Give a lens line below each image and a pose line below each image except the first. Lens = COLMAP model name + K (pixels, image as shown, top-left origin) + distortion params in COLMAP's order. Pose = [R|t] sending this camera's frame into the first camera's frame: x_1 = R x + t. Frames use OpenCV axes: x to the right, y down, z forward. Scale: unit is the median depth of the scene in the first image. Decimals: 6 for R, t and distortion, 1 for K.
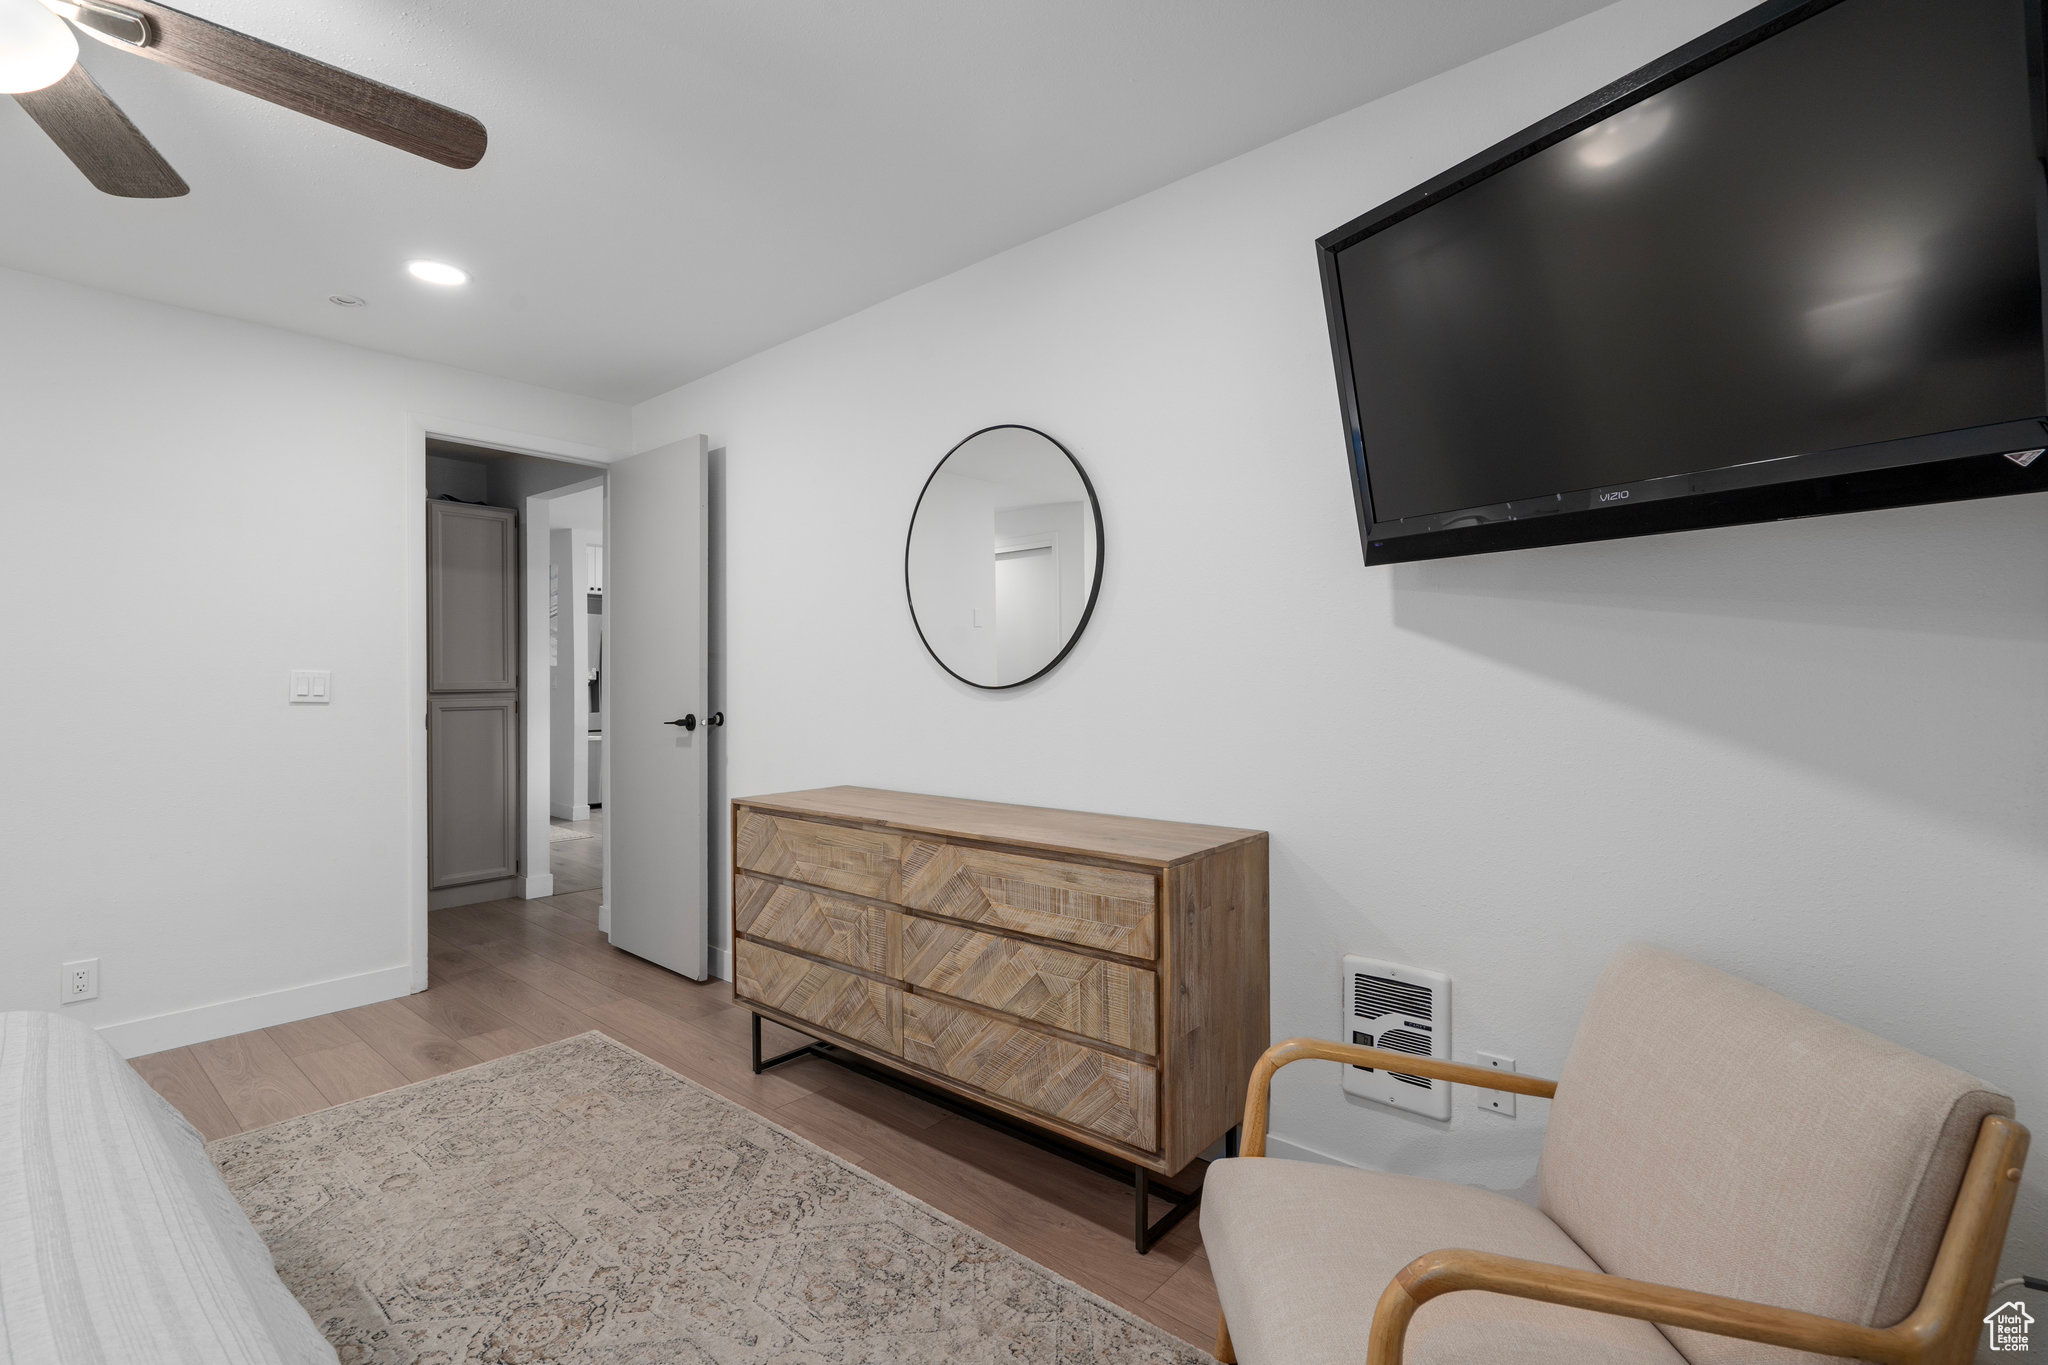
lens RADIAL K [[926.1, 0, 1010.6], [0, 926.1, 680.7], [0, 0, 1]] dist [-0.005155, 0.000761]
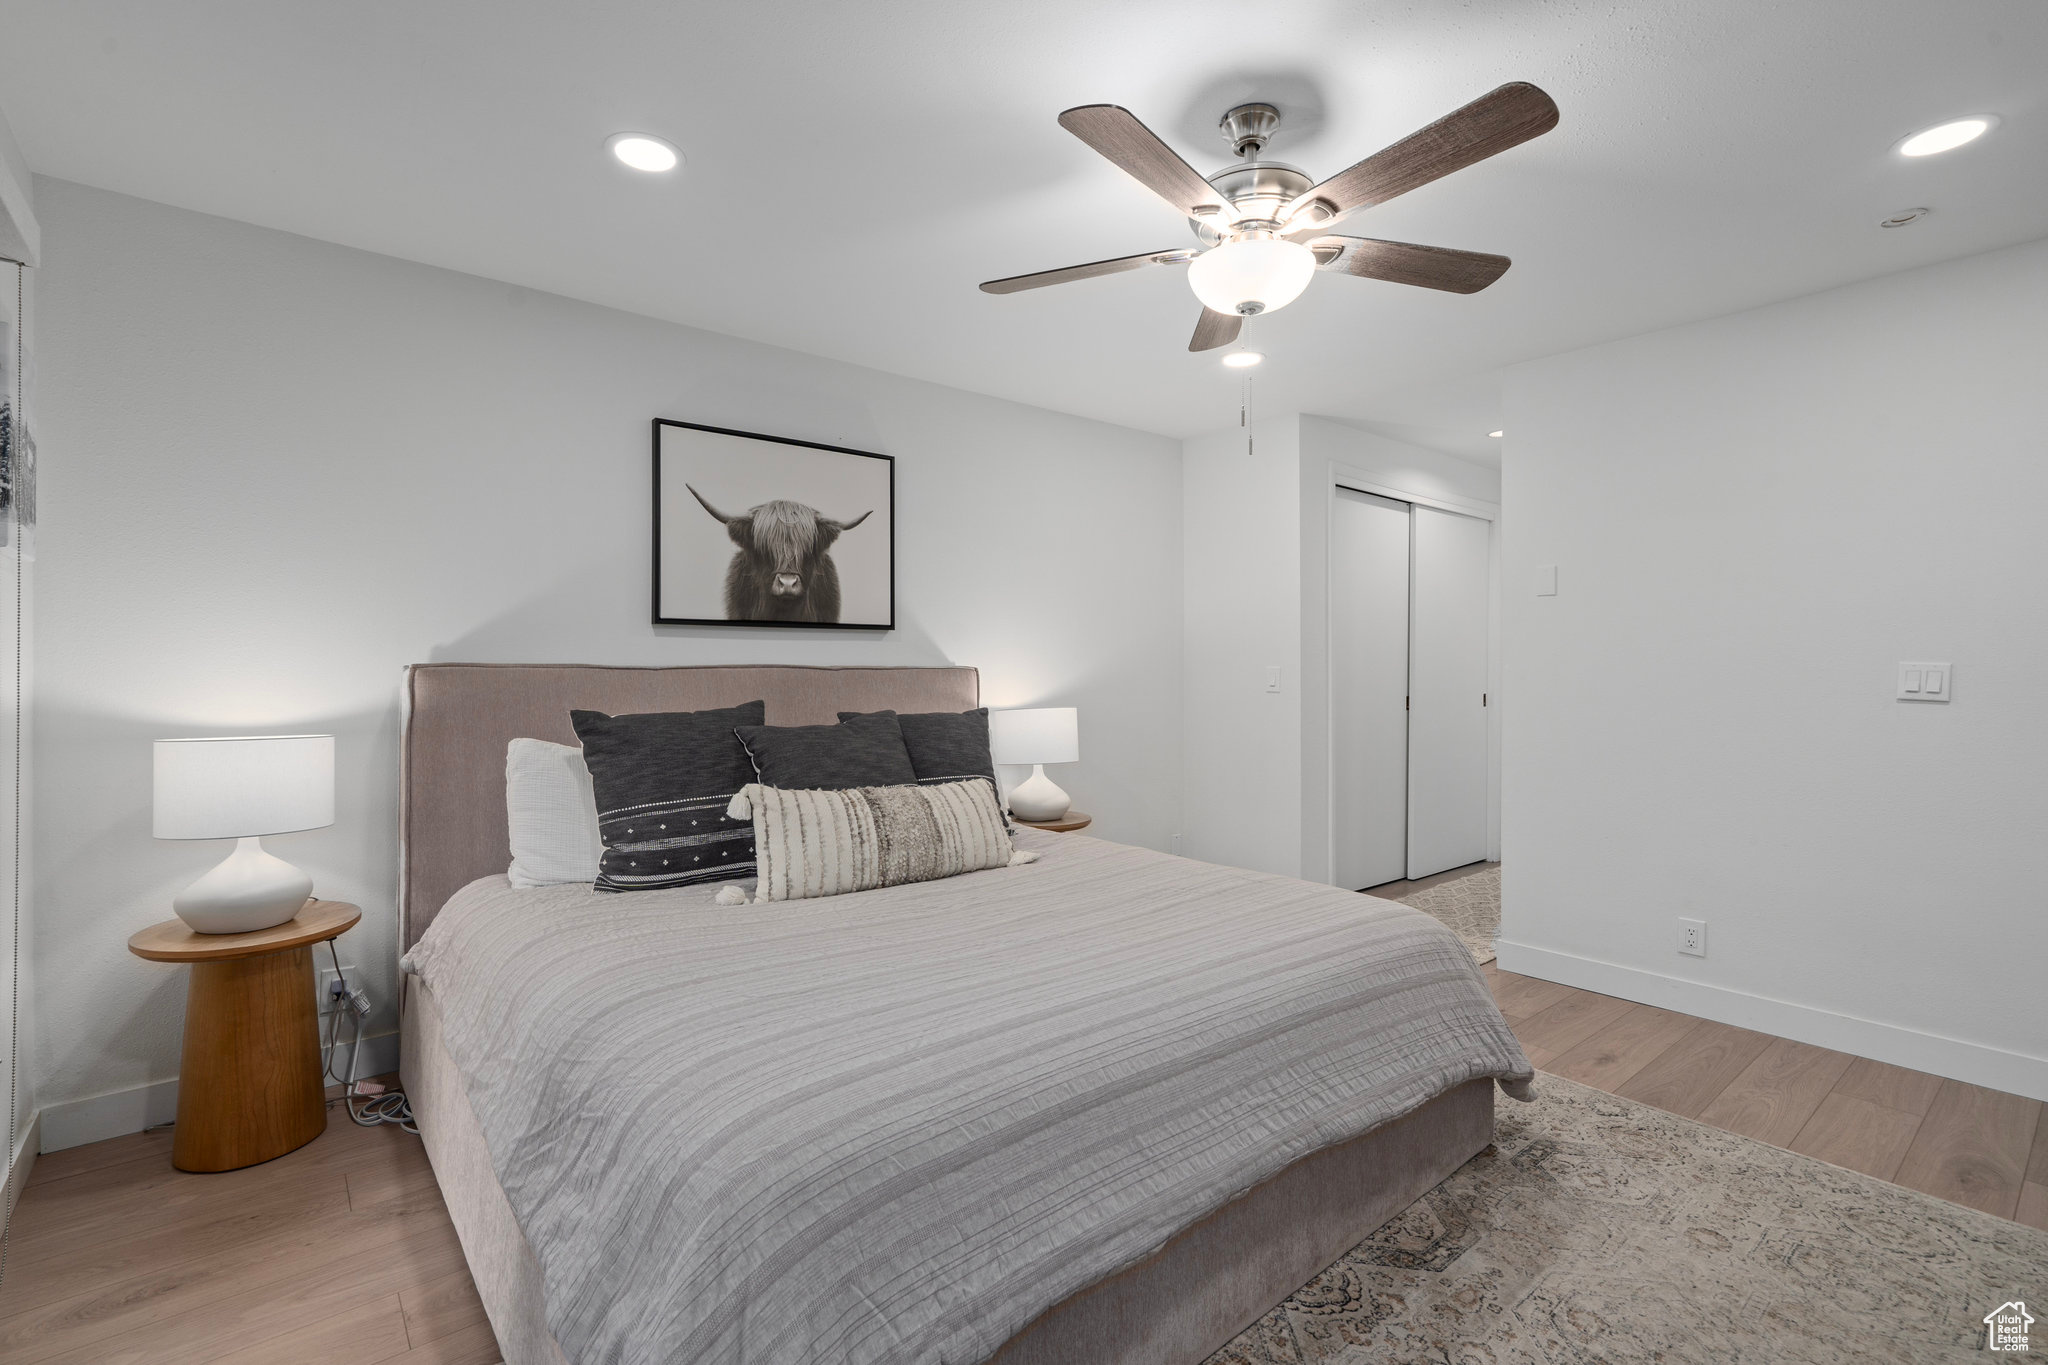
lens RADIAL K [[926.1, 0, 1023.9], [0, 926.1, 673.2], [0, 0, 1]] dist [-0.005155, 0.000761]
pose [[-0.168880, 0.010582, -0.985580, 0.303528], [-0.004195, 0.999926, 0.011454, -0.010478], [0.985628, 0.006069, -0.168823, 0.465658]]
